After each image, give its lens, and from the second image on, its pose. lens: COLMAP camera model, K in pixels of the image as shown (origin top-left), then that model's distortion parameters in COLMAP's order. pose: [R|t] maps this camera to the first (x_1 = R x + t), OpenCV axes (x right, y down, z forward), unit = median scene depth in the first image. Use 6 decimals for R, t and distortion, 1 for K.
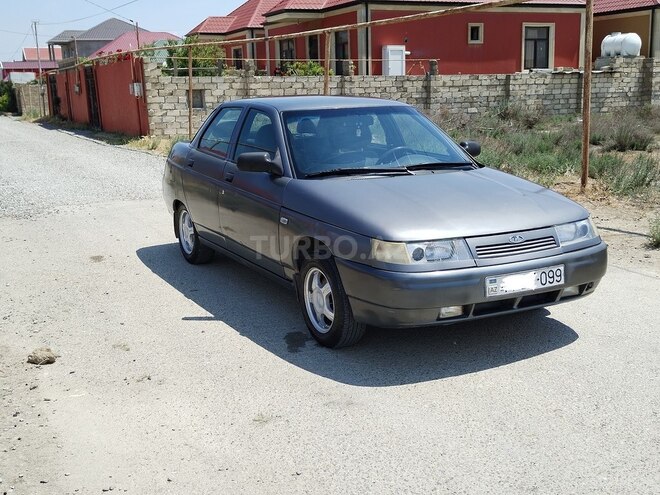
lens RADIAL K [[765.6, 0, 307.2], [0, 765.6, 256.1], [0, 0, 1]] dist [-0.007360, 0.000000]
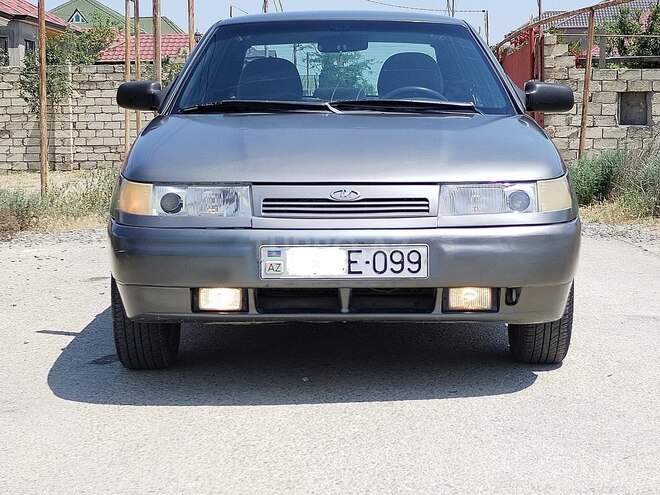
lens RADIAL K [[1463.4, 0, 325.1], [0, 1463.4, 248.4], [0, 0, 1]] dist [0.085944, 0.000000]
pose [[0.894987, 0.058926, -0.442182, 0.753096], [-0.115246, 0.988129, -0.101581, 0.135233], [0.430947, 0.141873, 0.891154, -0.027690]]
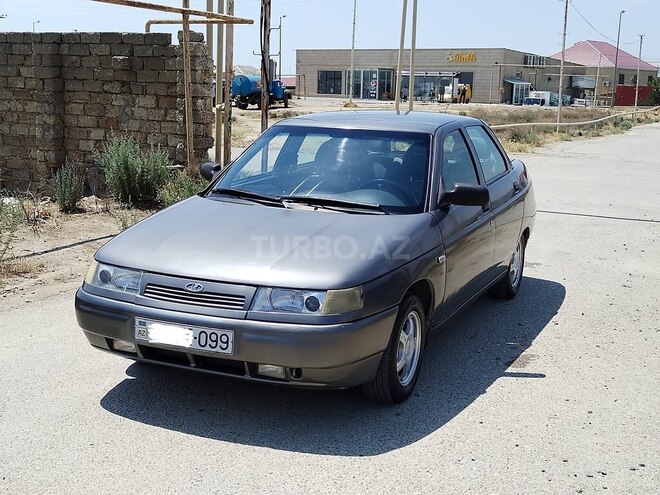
lens RADIAL K [[910.7, 0, 330.4], [0, 910.7, 251.9], [0, 0, 1]] dist [0.023122, 0.000000]
pose [[0.643044, 0.183328, -0.743563, 1.109428], [-0.205910, 0.976560, 0.062700, -0.154508], [0.737629, 0.112788, 0.665720, 0.409638]]
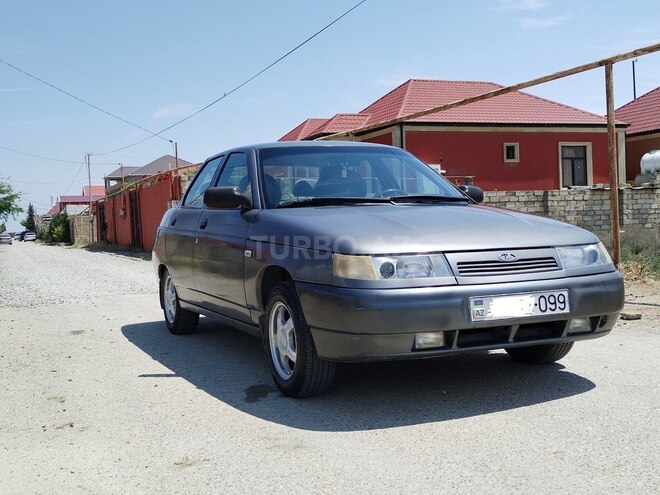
lens RADIAL K [[765.6, 0, 313.5], [0, 765.6, 243.1], [0, 0, 1]] dist [-0.007360, 0.000000]
pose [[0.998505, -0.003851, -0.054529, 0.103592], [-0.006514, 0.982027, -0.188630, 0.119765], [0.054276, 0.188704, 0.980533, 0.156426]]
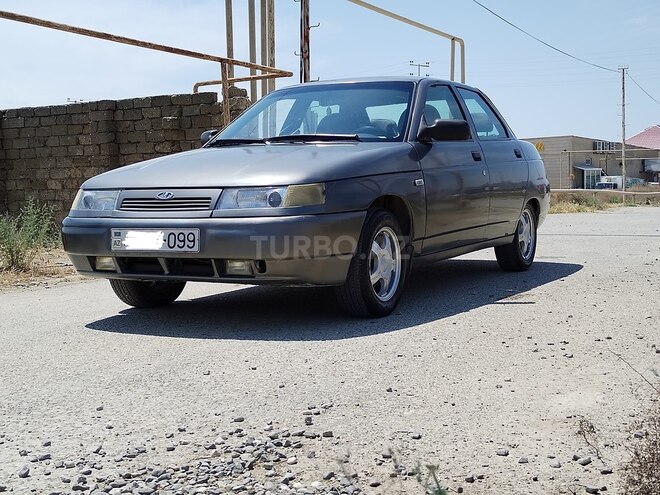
lens RADIAL K [[910.7, 0, 328.5], [0, 910.7, 245.7], [0, 0, 1]] dist [0.023122, 0.000000]
pose [[0.578882, 0.068137, -0.812559, 1.231133], [-0.169680, 0.984754, -0.038307, 0.043531], [0.797561, 0.160051, 0.581618, 0.525338]]
